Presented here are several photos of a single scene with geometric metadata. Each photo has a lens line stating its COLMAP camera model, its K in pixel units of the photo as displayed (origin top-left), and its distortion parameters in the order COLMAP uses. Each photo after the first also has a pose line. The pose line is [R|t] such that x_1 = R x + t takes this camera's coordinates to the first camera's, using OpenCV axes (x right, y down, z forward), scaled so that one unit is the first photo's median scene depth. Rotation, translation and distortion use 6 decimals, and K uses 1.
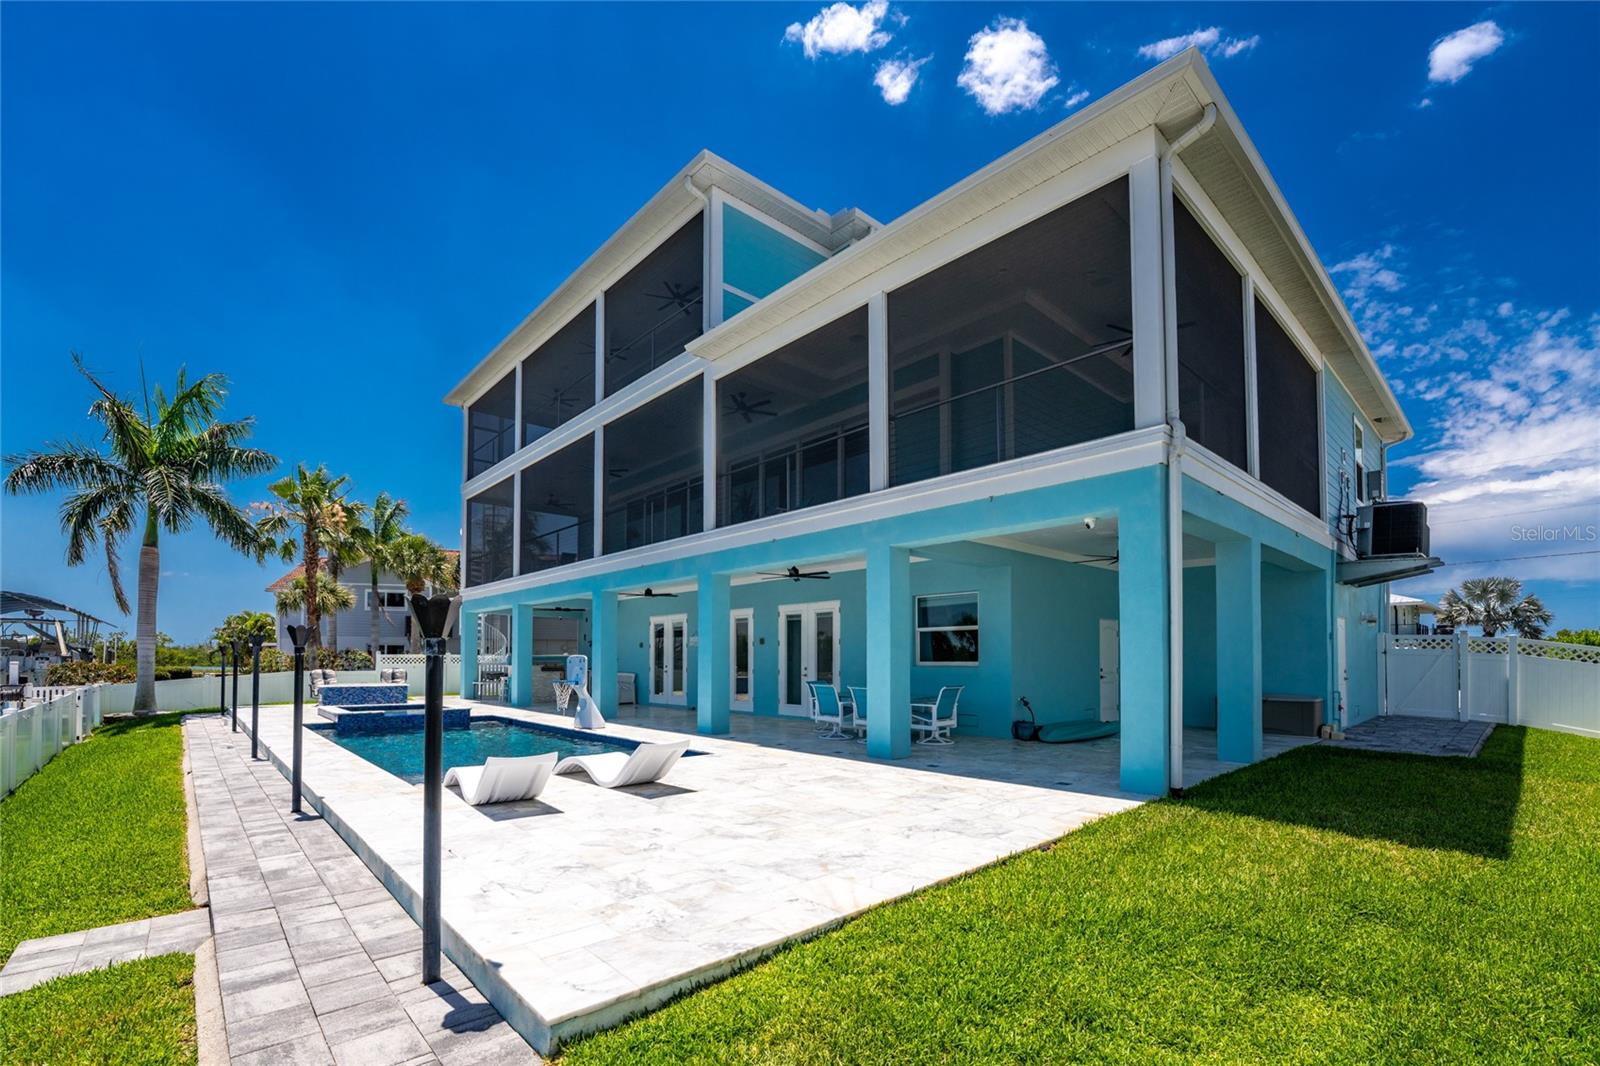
lens RADIAL K [[678.8, 0, 756.7], [0, 678.8, 641.3], [0, 0, 1]] dist [-0.018278, 0.000022]
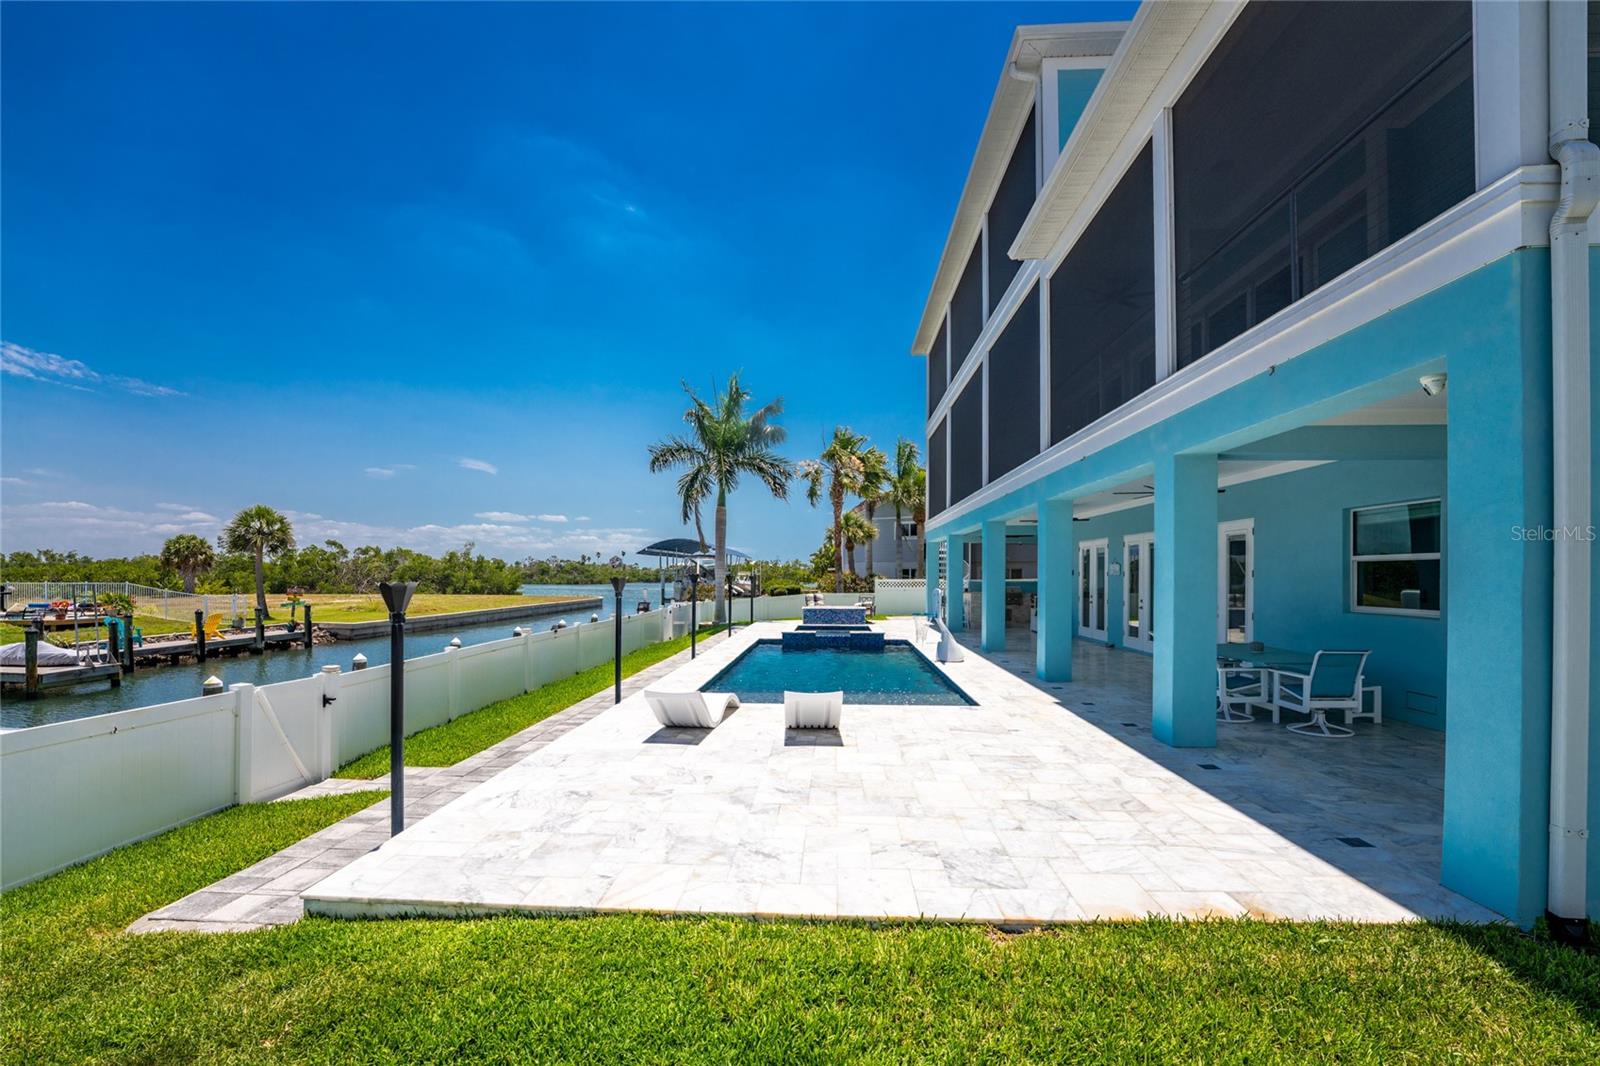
lens RADIAL K [[655.9, 0, 804.6], [0, 655.9, 571.7], [0, 0, 1]] dist [-0.021559, -0.000073]
pose [[0.720926, -0.005648, -0.692989, 0.442333], [0.020738, 0.999695, 0.013426, -0.036584], [0.692702, -0.024050, 0.720823, 0.242970]]
